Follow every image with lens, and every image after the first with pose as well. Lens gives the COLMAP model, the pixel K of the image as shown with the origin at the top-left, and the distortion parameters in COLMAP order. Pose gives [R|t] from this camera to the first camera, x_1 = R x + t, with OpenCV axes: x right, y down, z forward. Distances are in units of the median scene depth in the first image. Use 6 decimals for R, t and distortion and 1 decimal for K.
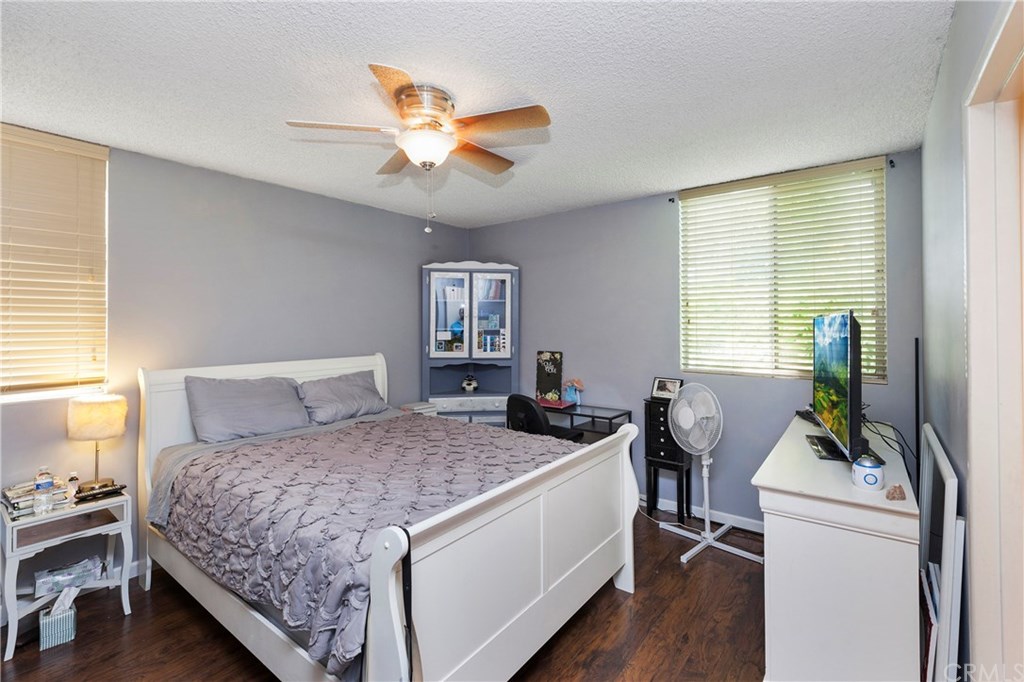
lens RADIAL K [[462.3, 0, 506.0], [0, 462.3, 332.6], [0, 0, 1]] dist [0.021704, -0.000165]
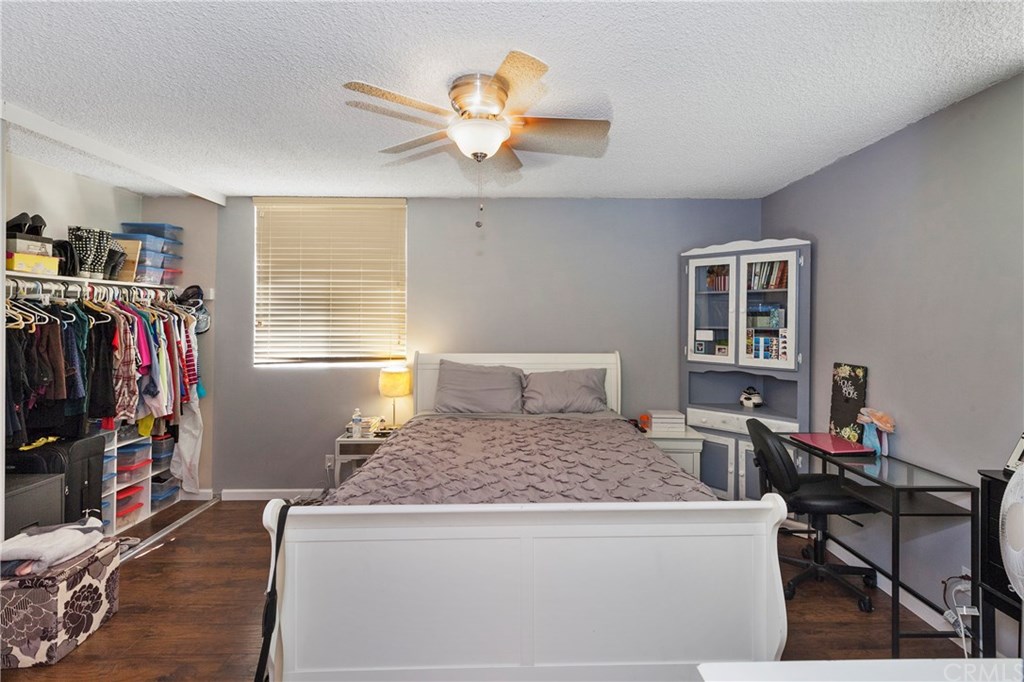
lens RADIAL K [[462.3, 0, 511.9], [0, 462.3, 334.6], [0, 0, 1]] dist [0.021704, -0.000165]
pose [[0.638450, 0.031319, -0.769026, 0.285145], [-0.019224, 0.999509, 0.024745, -0.008543], [0.769423, -0.001015, 0.638739, 0.205104]]
